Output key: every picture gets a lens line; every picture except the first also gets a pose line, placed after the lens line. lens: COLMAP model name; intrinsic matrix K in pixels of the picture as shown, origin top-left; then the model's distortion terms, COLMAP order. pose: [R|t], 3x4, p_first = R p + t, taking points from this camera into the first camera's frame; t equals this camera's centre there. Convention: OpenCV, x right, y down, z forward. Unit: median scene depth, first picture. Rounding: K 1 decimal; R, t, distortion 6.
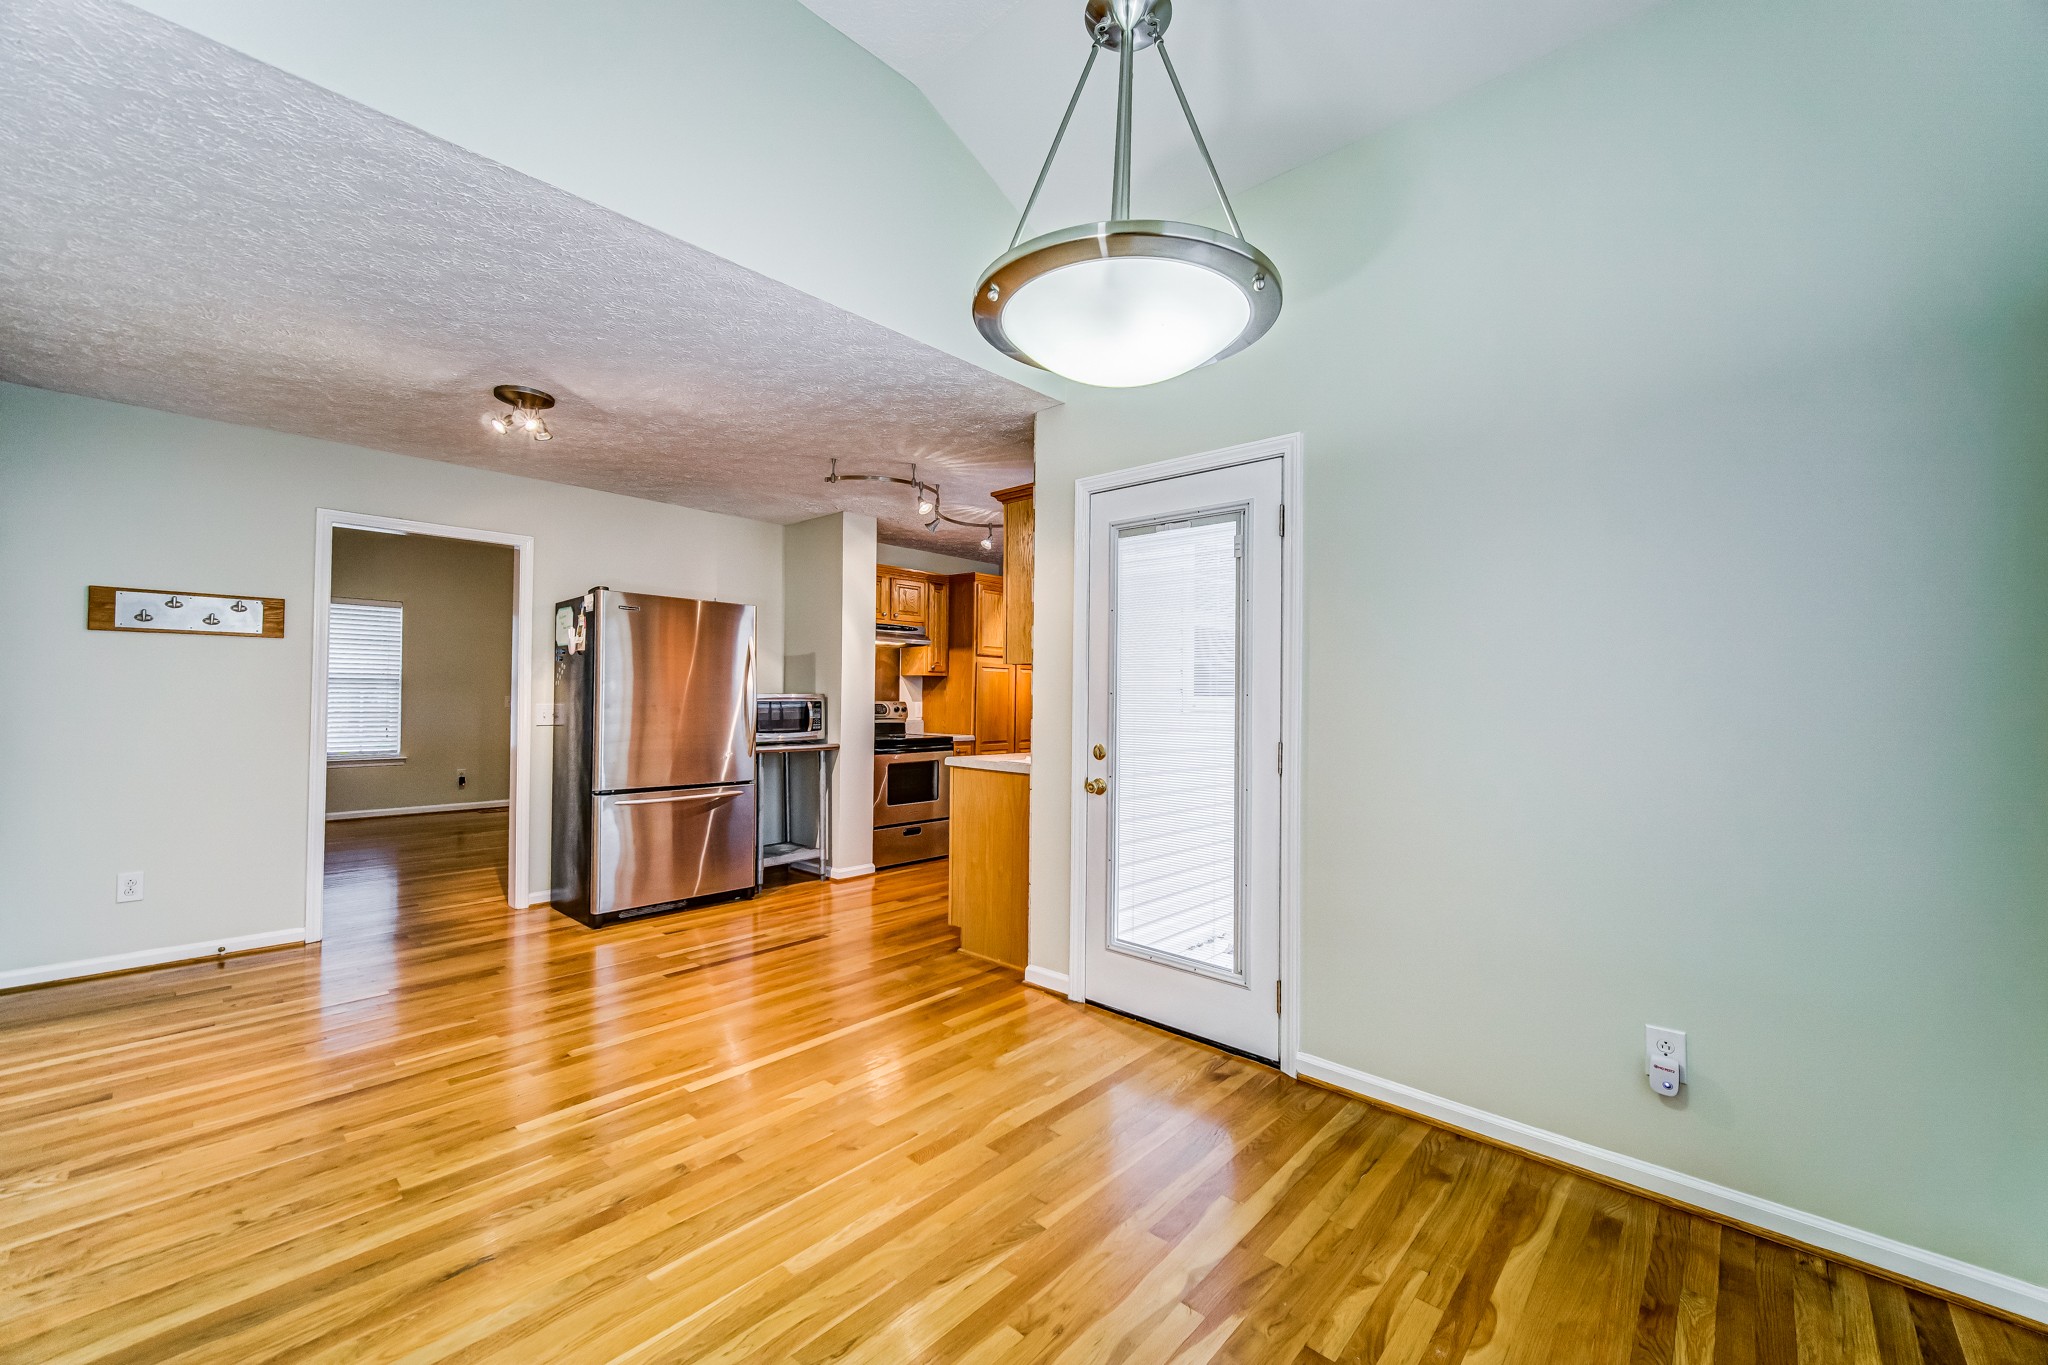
lens RADIAL K [[814.3, 0, 1025.7], [0, 814.3, 679.8], [0, 0, 1]] dist [0.002752, 0.000380]
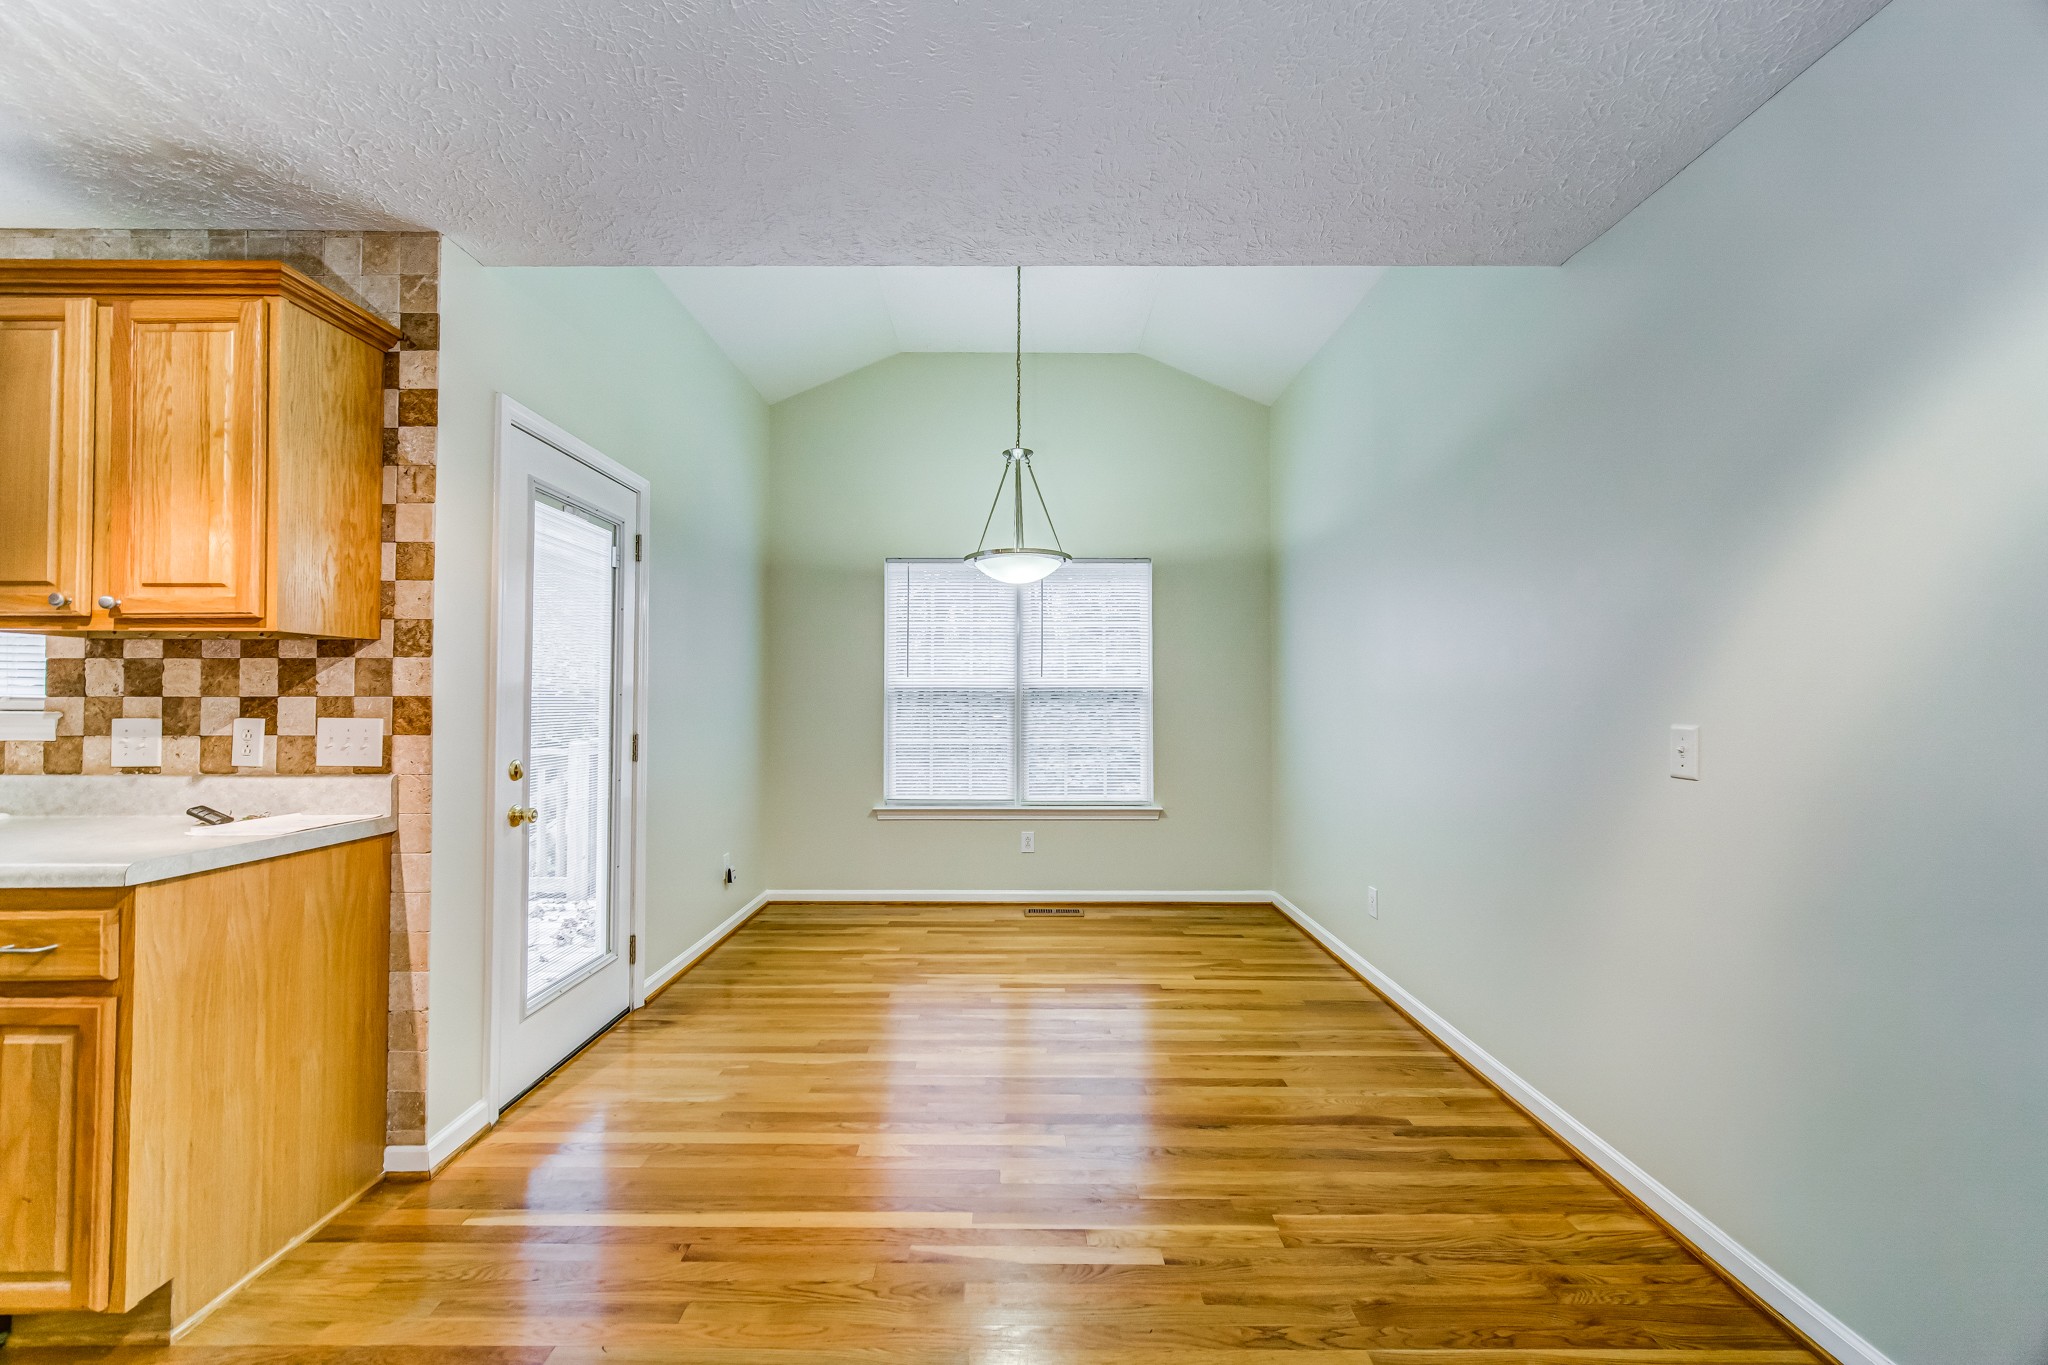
lens RADIAL K [[814.3, 0, 1021.8], [0, 814.3, 689.4], [0, 0, 1]] dist [0.002752, 0.000380]
pose [[-0.674198, -0.000335, 0.738551, -0.901029], [-0.016003, 0.999772, -0.014155, 0.018534], [-0.738377, -0.021362, -0.674049, 1.326912]]
